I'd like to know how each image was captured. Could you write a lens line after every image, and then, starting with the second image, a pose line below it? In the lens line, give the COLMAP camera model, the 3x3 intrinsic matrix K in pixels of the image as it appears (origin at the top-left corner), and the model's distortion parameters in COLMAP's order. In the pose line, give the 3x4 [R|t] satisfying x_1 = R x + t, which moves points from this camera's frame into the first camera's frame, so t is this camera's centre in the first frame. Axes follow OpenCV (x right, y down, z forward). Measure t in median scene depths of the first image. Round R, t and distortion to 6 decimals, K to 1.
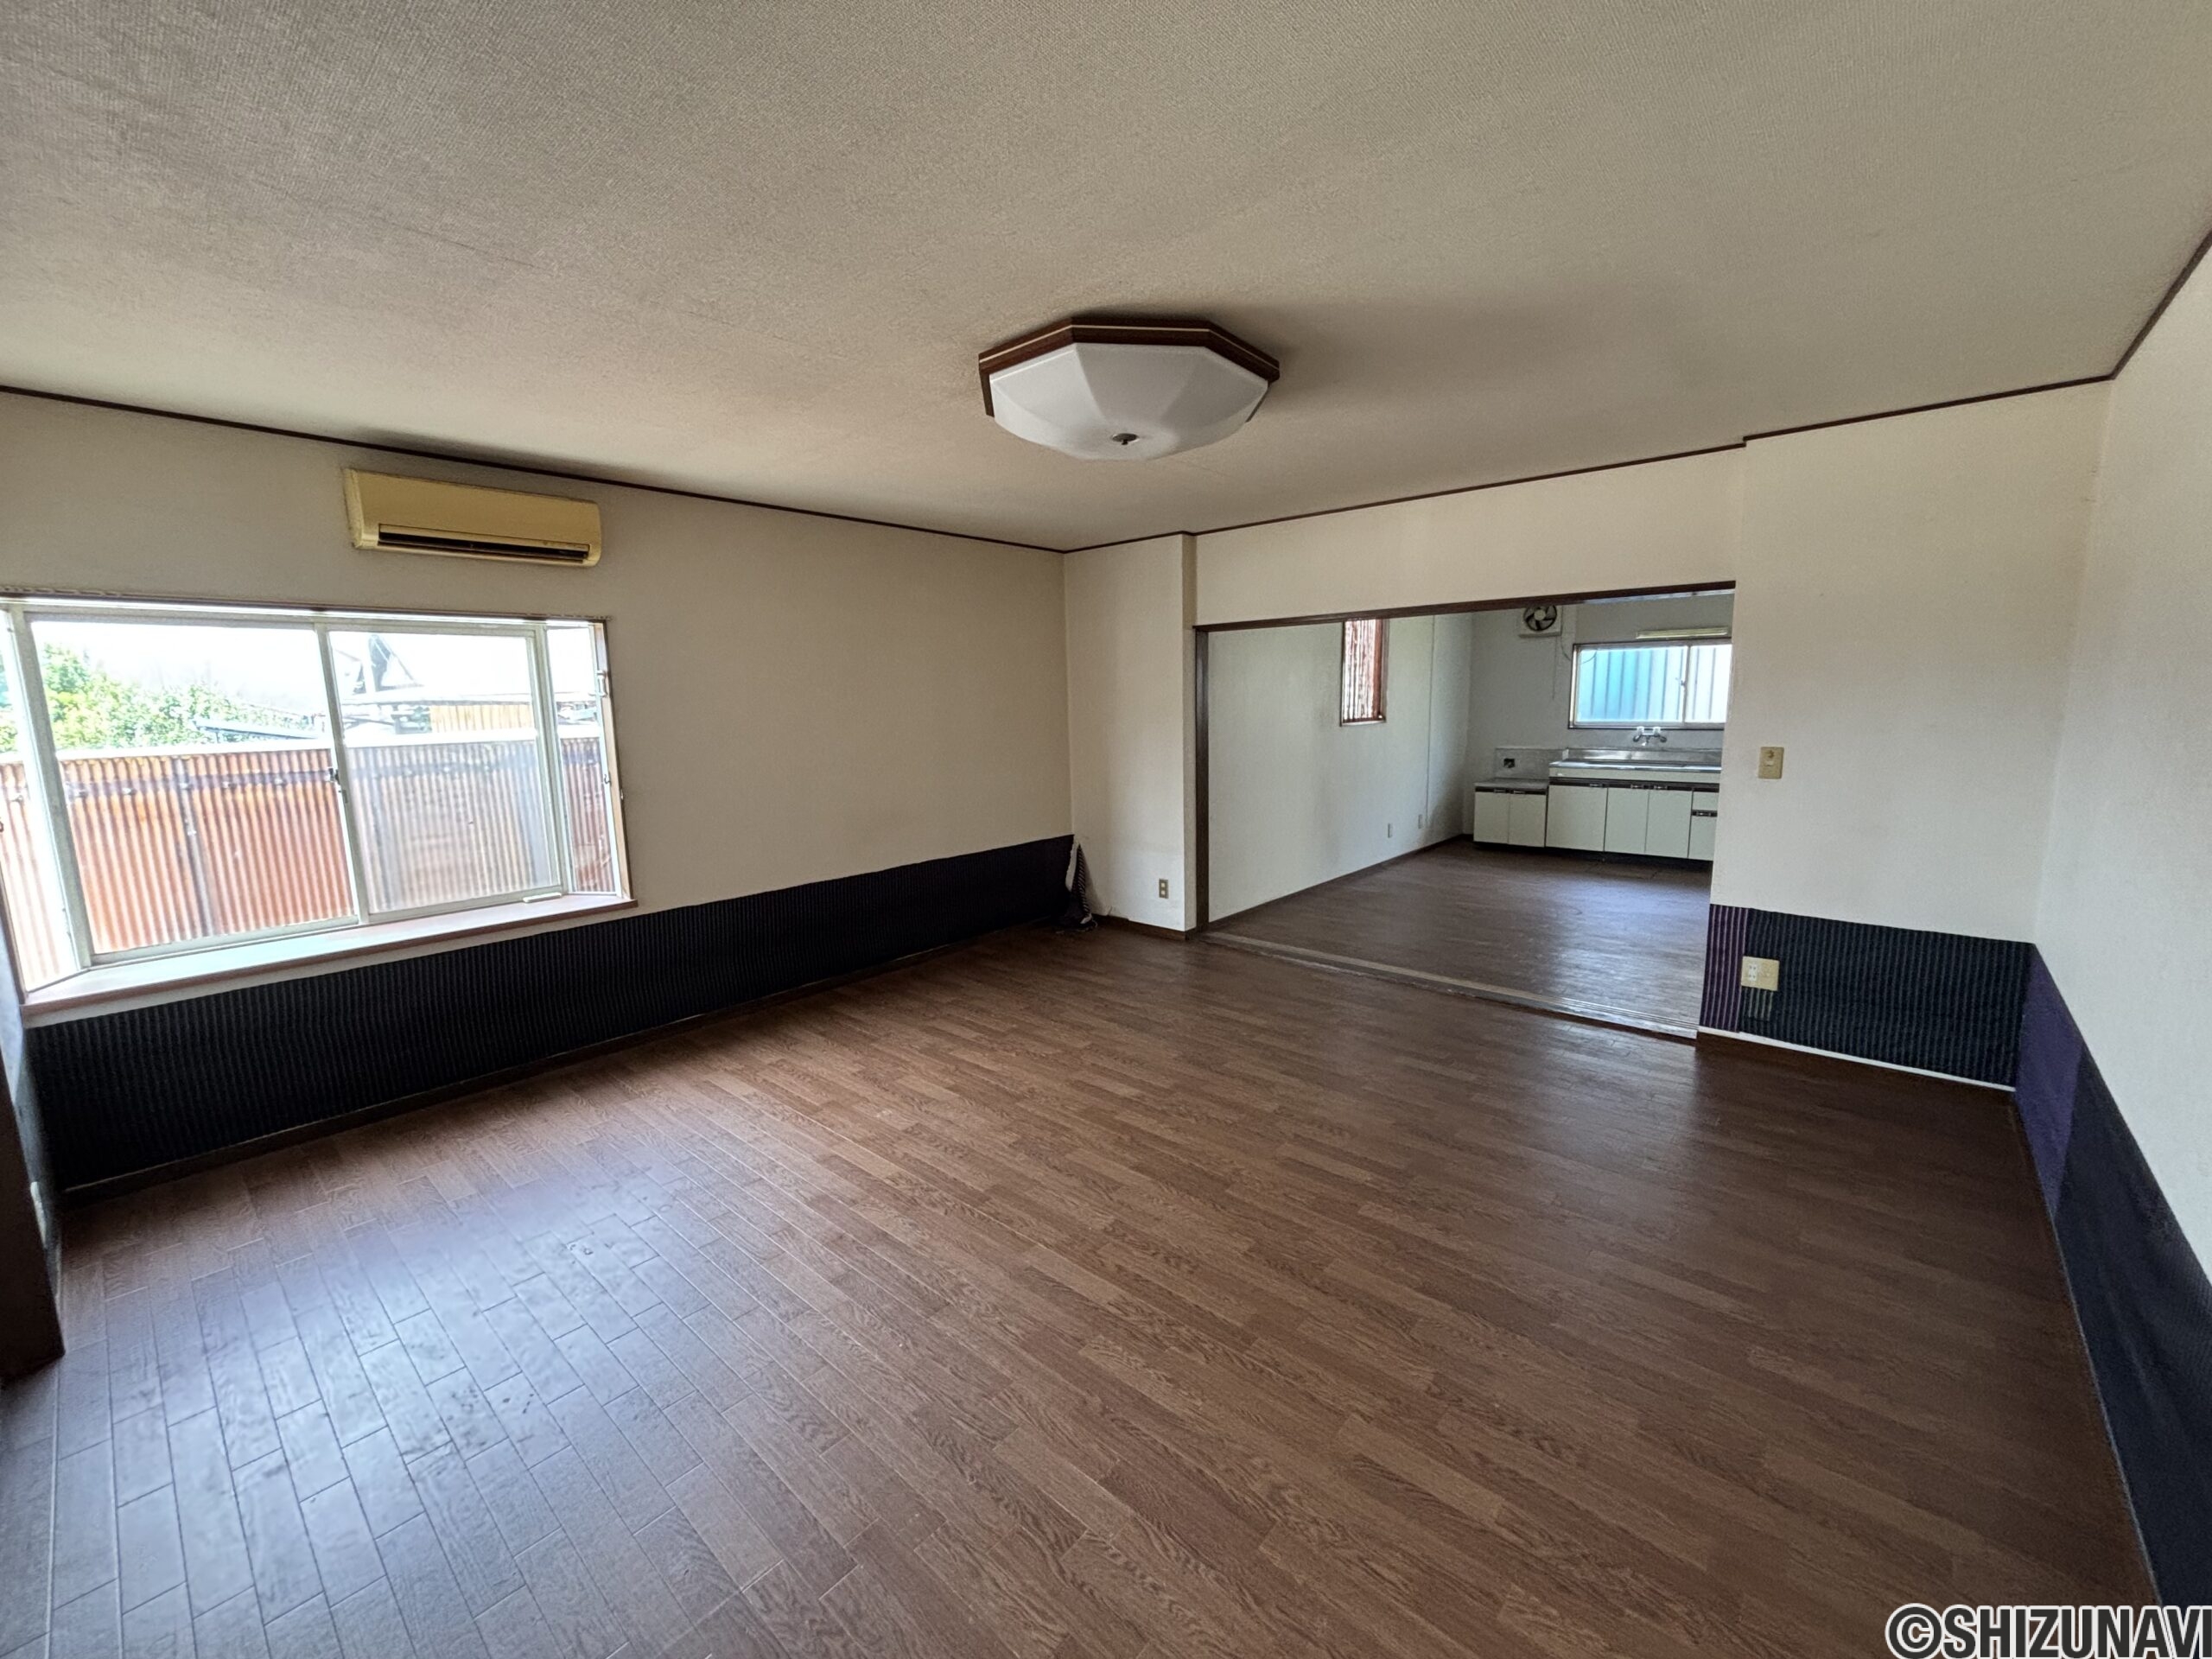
lens RADIAL K [[894.2, 0, 1109.6], [0, 894.2, 840.5], [0, 0, 1]] dist [0.007634, -0.001879]
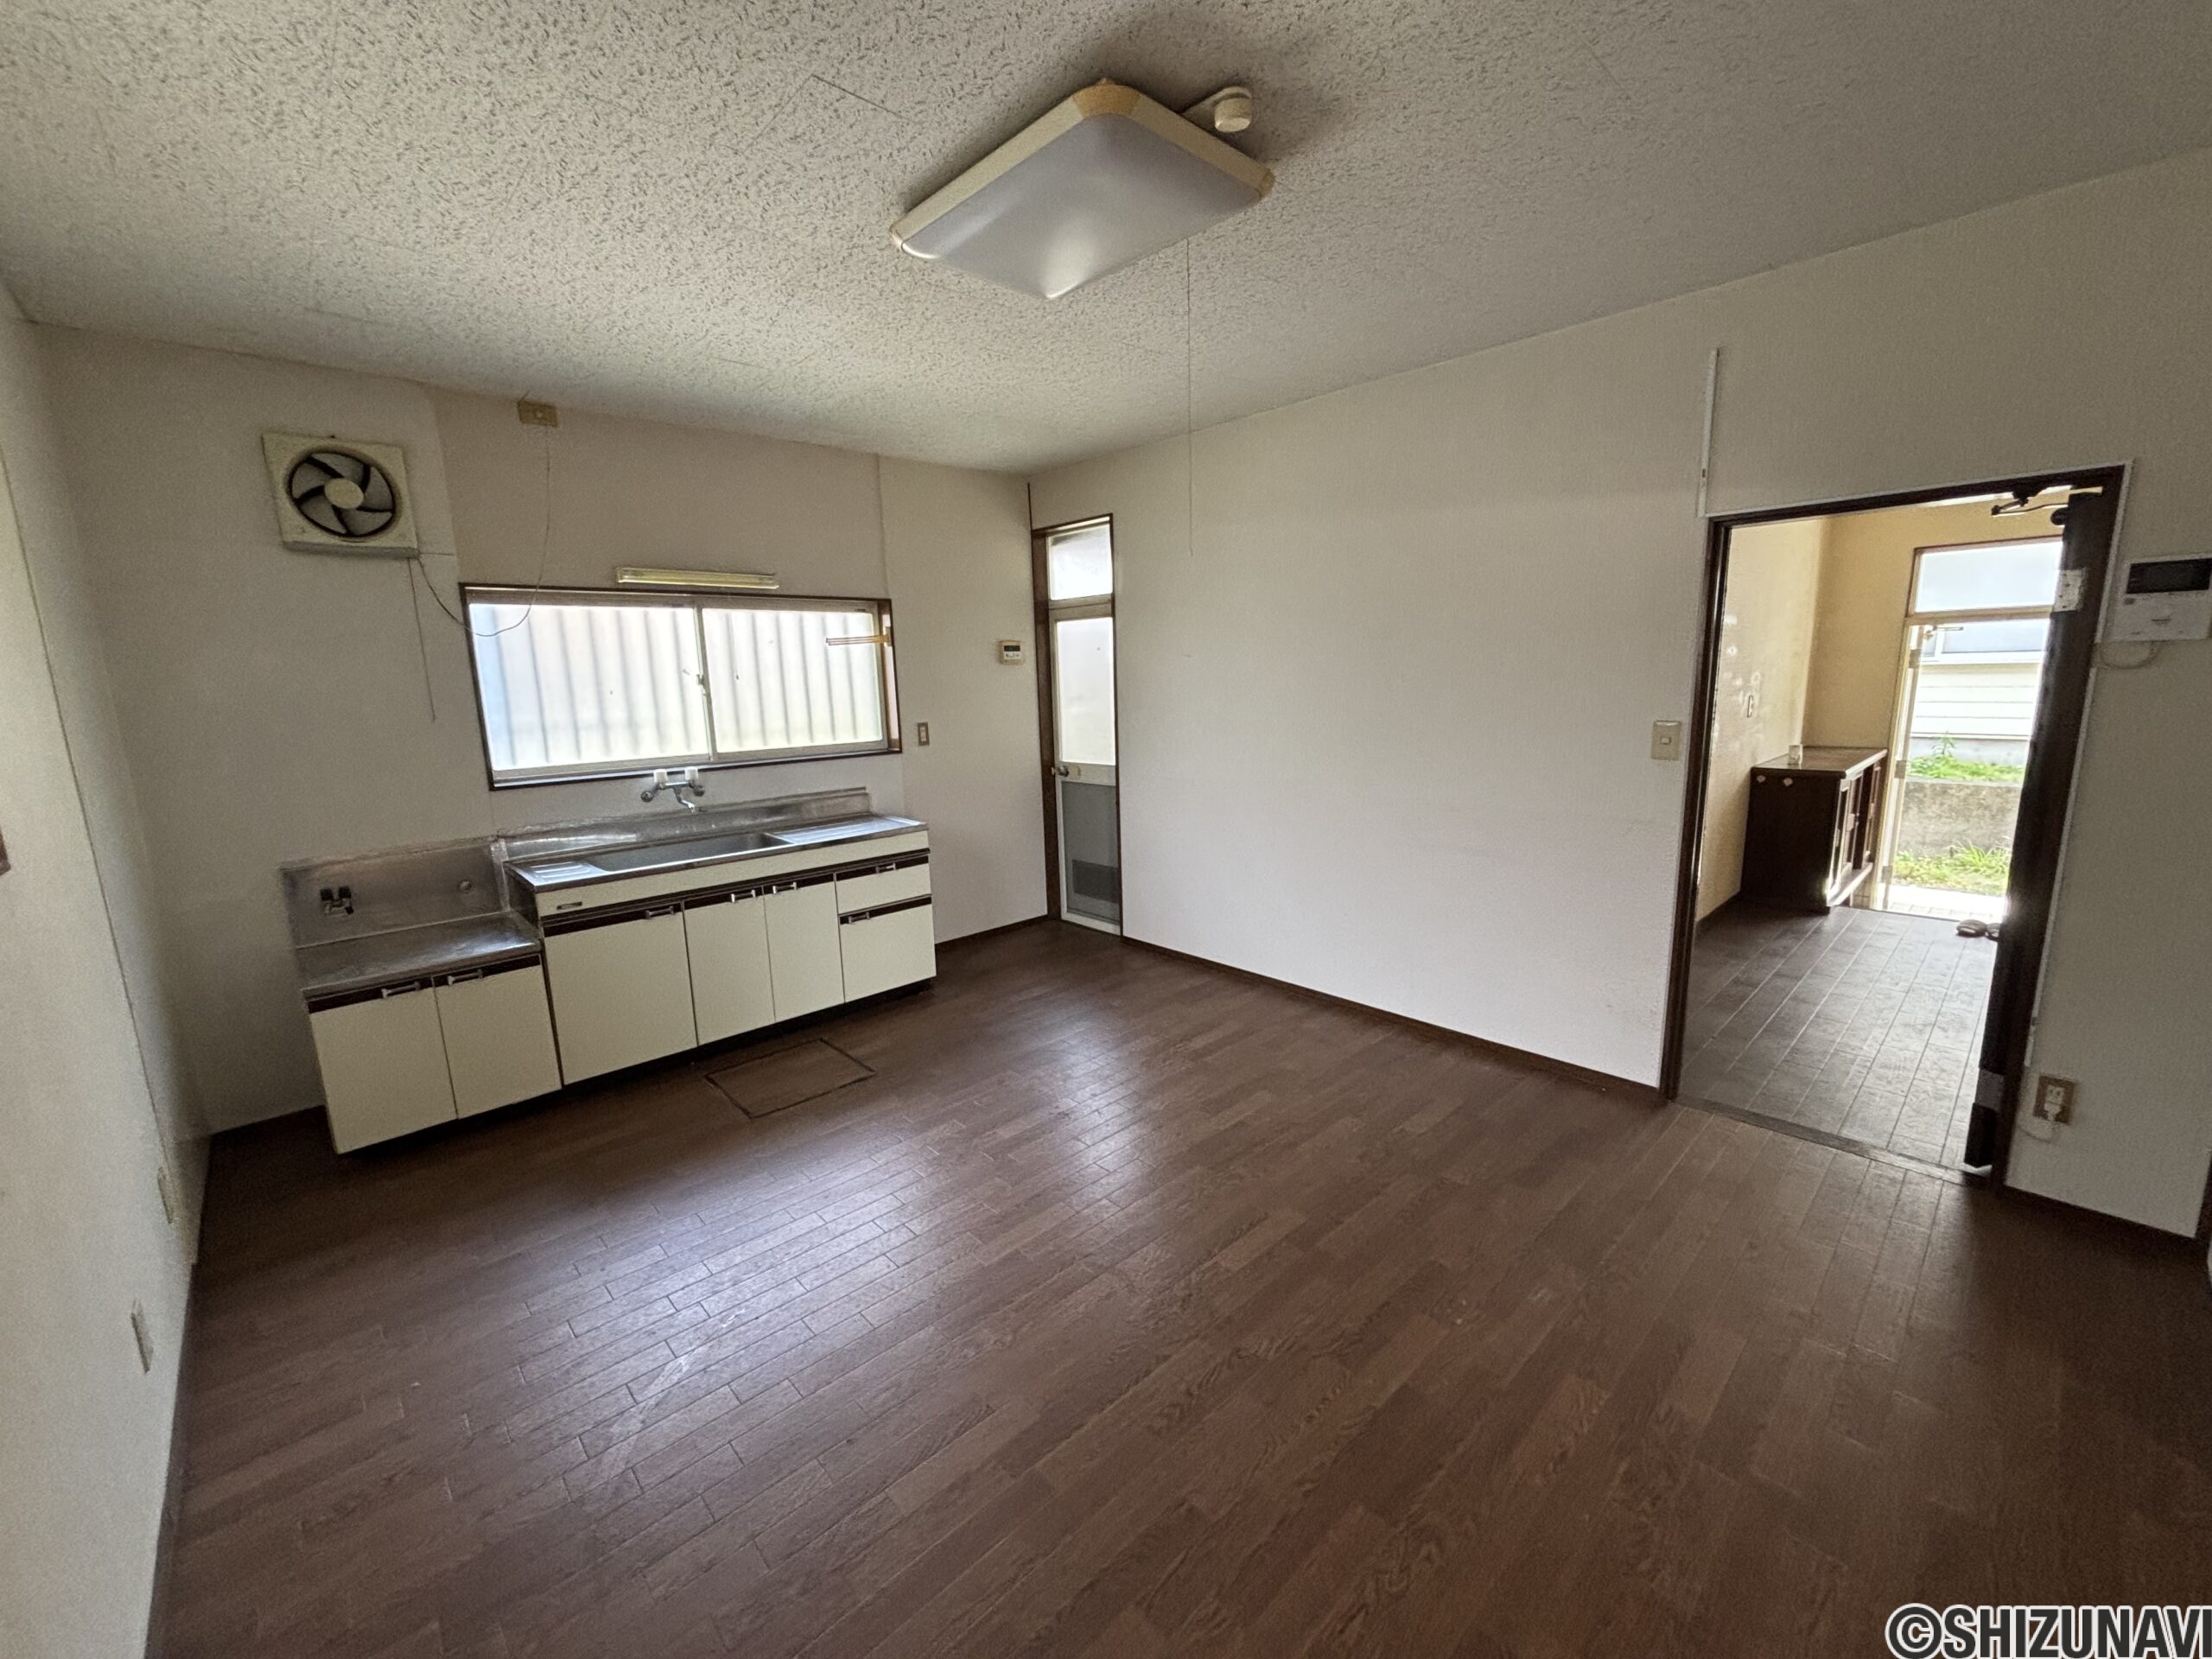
lens RADIAL K [[894.2, 0, 1107.5], [0, 894.2, 827.0], [0, 0, 1]] dist [0.007634, -0.001879]
pose [[0.086097, -0.154128, 0.984293, 0.129219], [0.181603, 0.973837, 0.136606, -0.115853], [-0.979596, 0.166989, 0.111834, 0.692353]]
